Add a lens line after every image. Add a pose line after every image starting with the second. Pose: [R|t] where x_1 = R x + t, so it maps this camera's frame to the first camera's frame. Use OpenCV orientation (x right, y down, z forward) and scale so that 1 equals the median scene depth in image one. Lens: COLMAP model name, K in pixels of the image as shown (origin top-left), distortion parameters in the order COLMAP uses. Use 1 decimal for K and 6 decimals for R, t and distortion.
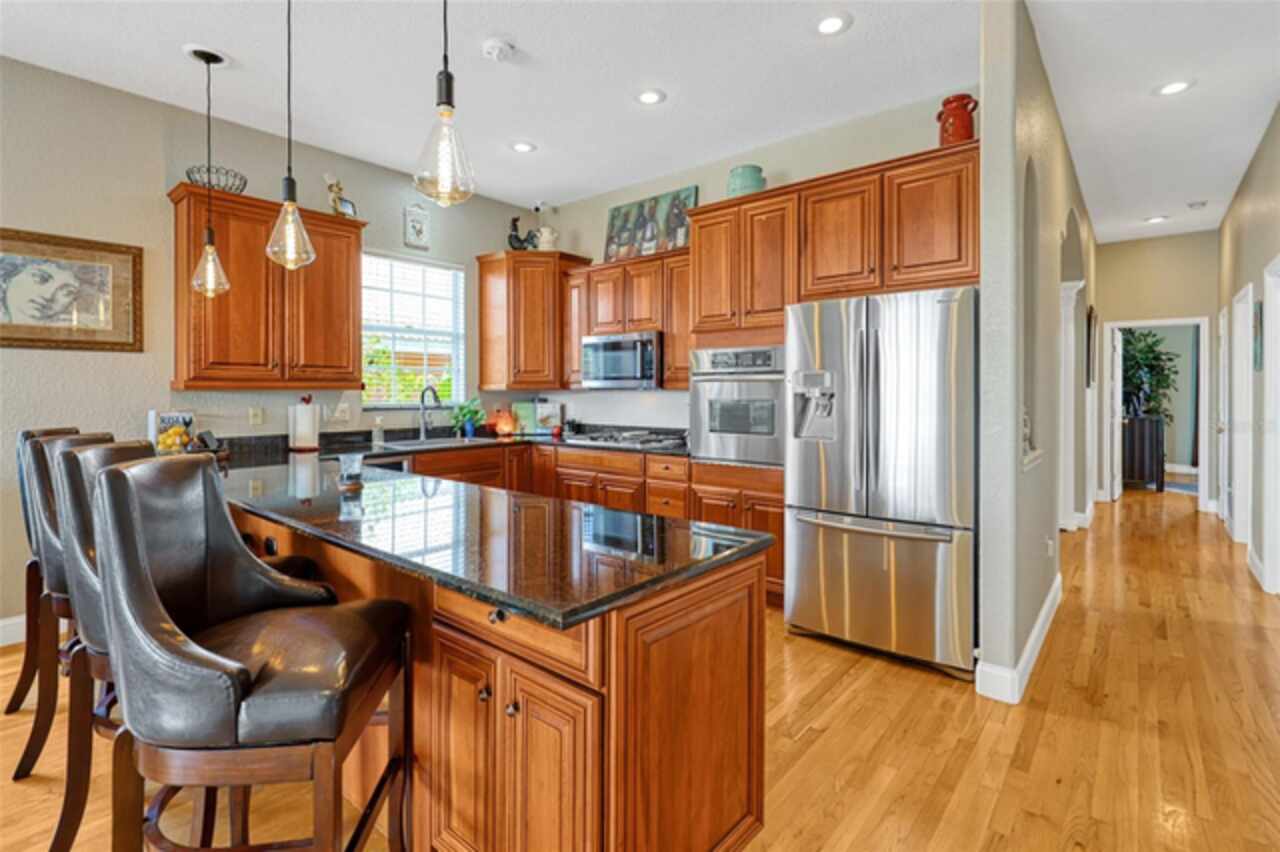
lens RADIAL K [[595.4, 0, 635.1], [0, 595.4, 399.1], [0, 0, 1]] dist [-0.000782, -0.002876]
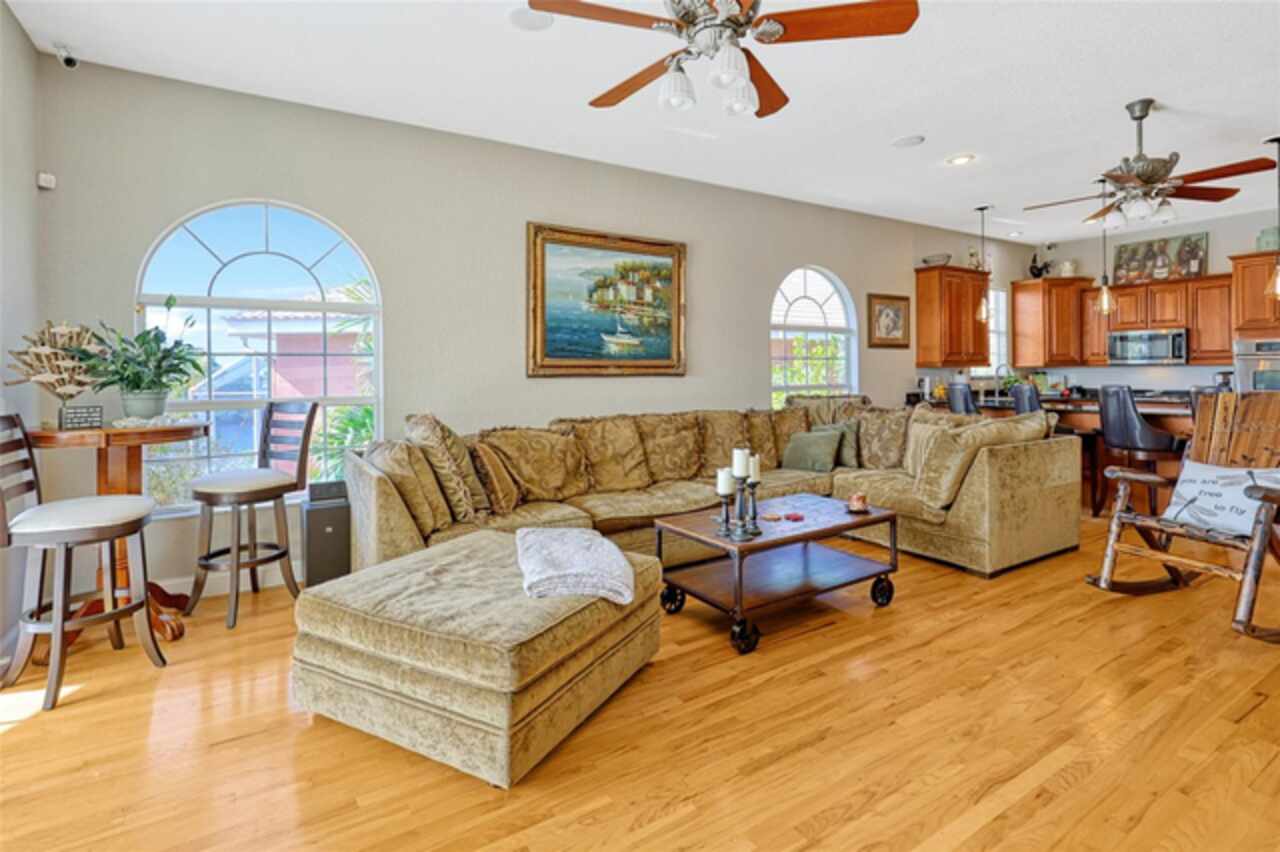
lens RADIAL K [[595.4, 0, 611.1], [0, 595.4, 362.9], [0, 0, 1]] dist [-0.000782, -0.002876]
pose [[0.945192, -0.008397, -0.326406, -0.836814], [0.001254, 0.999755, -0.022088, 0.010188], [0.326512, 0.020468, 0.944971, -0.920654]]
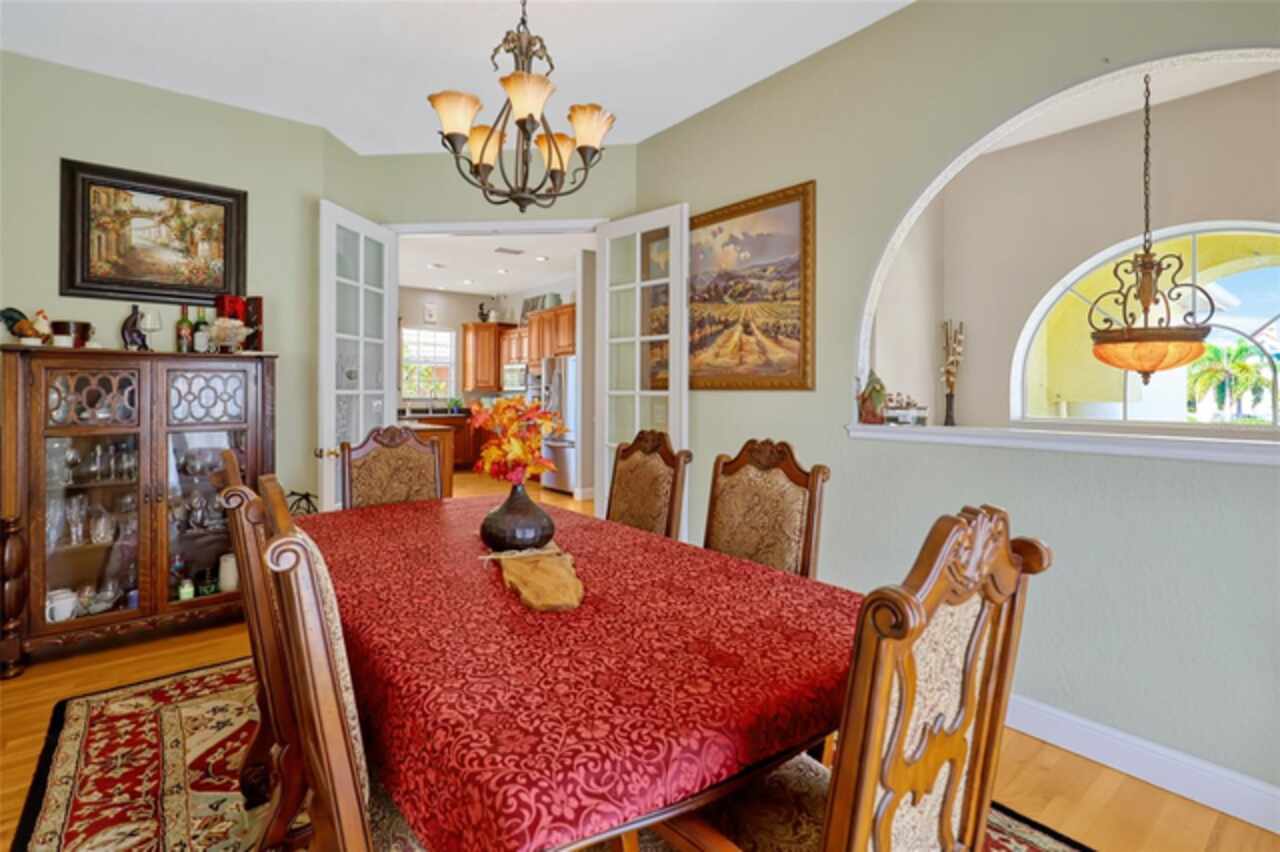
lens RADIAL K [[595.4, 0, 638.6], [0, 595.4, 390.1], [0, 0, 1]] dist [-0.000782, -0.002876]
pose [[0.982408, 0.005772, -0.186656, 0.772508], [-0.007741, 0.999922, -0.009819, -0.001870], [0.186585, 0.011091, 0.982376, -0.952616]]
